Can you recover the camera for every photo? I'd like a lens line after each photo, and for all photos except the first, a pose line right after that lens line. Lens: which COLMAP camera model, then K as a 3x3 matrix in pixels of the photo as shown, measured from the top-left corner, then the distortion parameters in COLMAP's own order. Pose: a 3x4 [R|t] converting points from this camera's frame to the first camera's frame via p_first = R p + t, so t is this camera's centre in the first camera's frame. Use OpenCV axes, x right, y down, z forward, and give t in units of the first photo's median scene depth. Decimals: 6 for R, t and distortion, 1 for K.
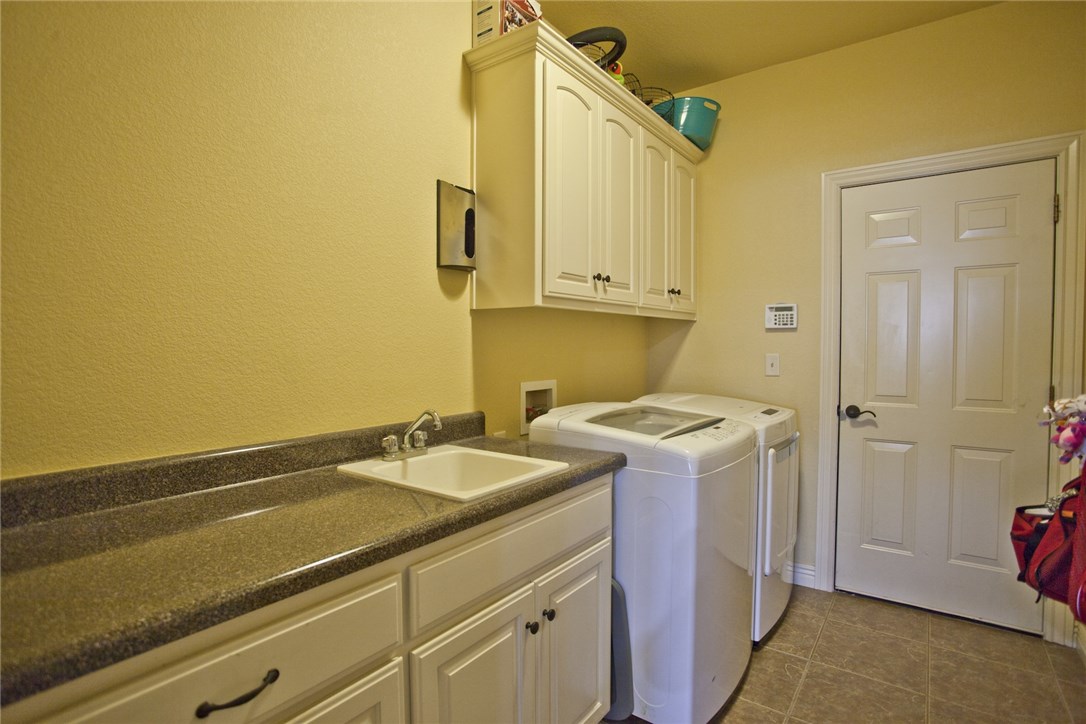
lens RADIAL K [[540.0, 0, 543.7], [0, 540.0, 359.8], [0, 0, 1]] dist [-0.064241, 0.020444]
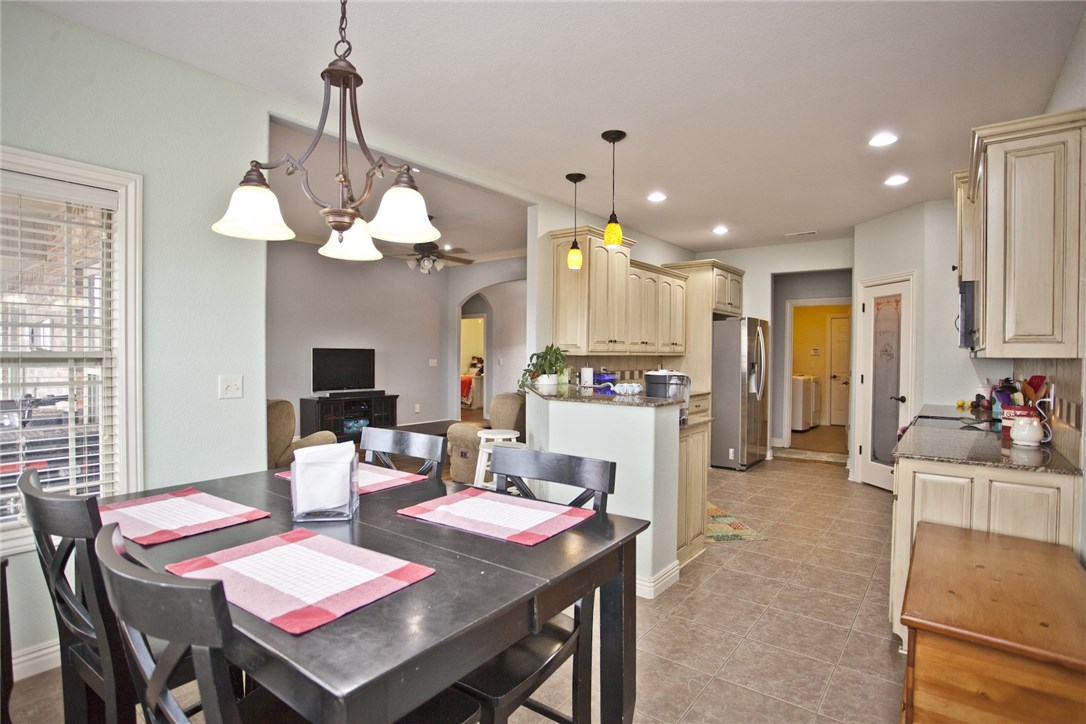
lens RADIAL K [[540.0, 0, 550.1], [0, 540.0, 362.4], [0, 0, 1]] dist [-0.064241, 0.020444]
pose [[0.999548, 0.004761, -0.029694, -1.360318], [-0.005071, 0.999933, -0.010386, 0.042932], [0.029642, 0.010532, 0.999505, -2.900582]]
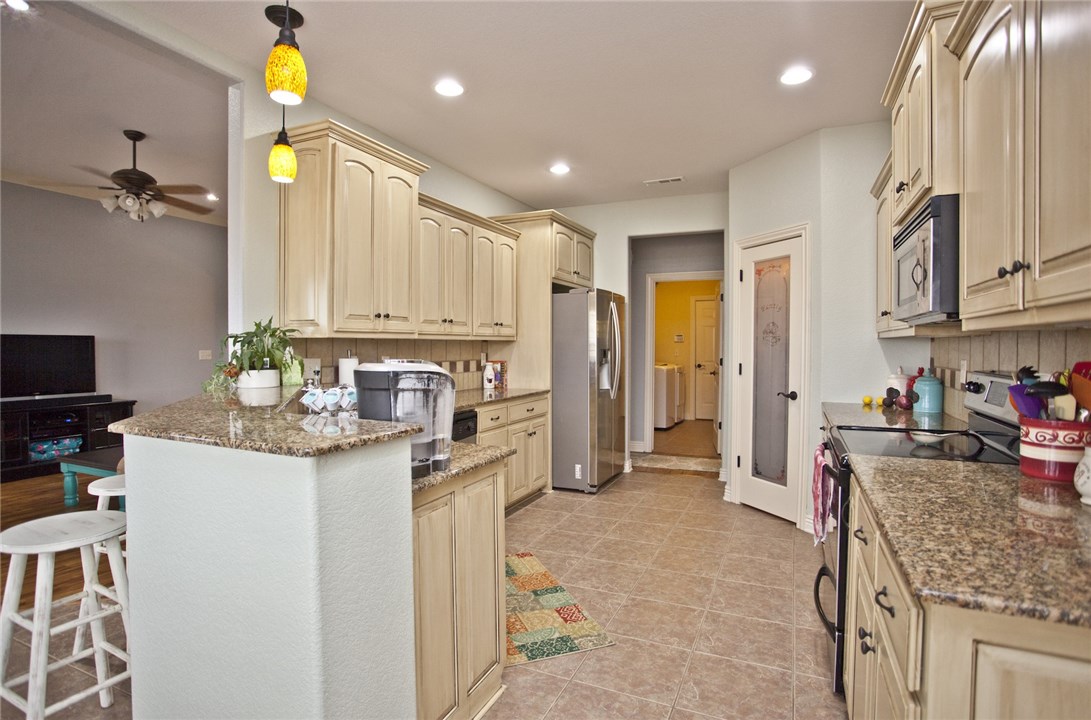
lens RADIAL K [[542.5, 0, 547.8], [0, 542.5, 357.2], [0, 0, 1]] dist [-0.064241, 0.020444]
pose [[0.980096, -0.006355, 0.198425, -1.084473], [0.007207, 0.999968, -0.003573, 0.046166], [-0.198395, 0.004932, 0.980110, -2.258025]]
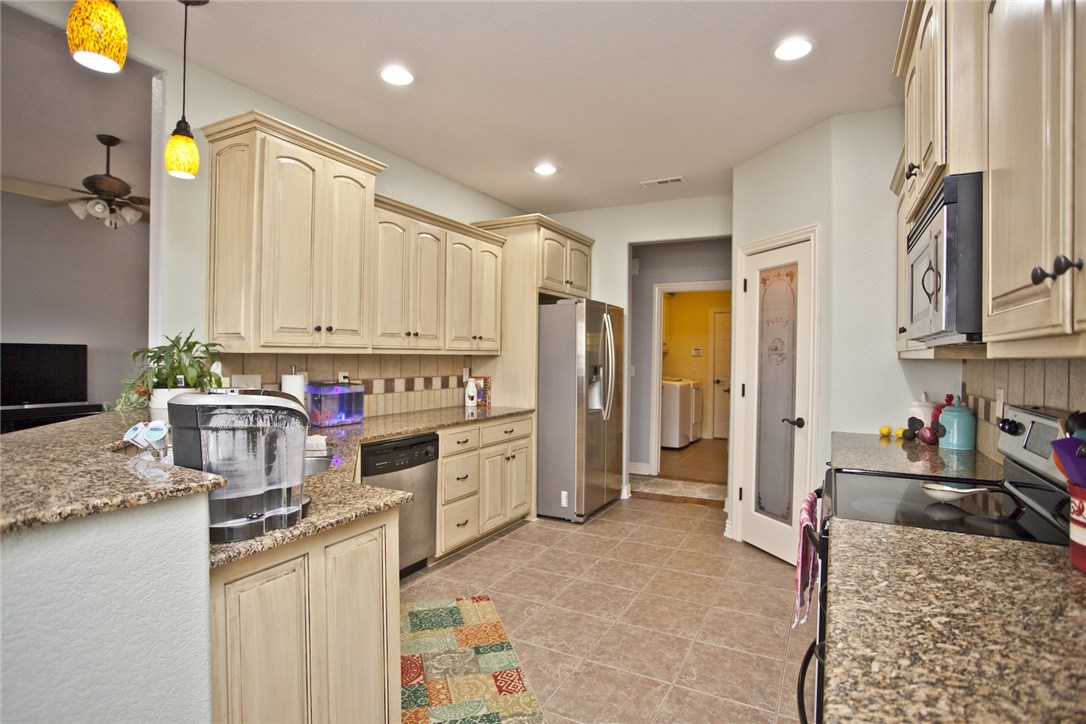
lens RADIAL K [[540.0, 0, 546.2], [0, 540.0, 360.1], [0, 0, 1]] dist [-0.064241, 0.020444]
pose [[0.990828, 0.007666, 0.134915, -0.913188], [-0.005406, 0.999839, -0.017108, 0.026848], [-0.135024, 0.016221, 0.990710, -2.137286]]
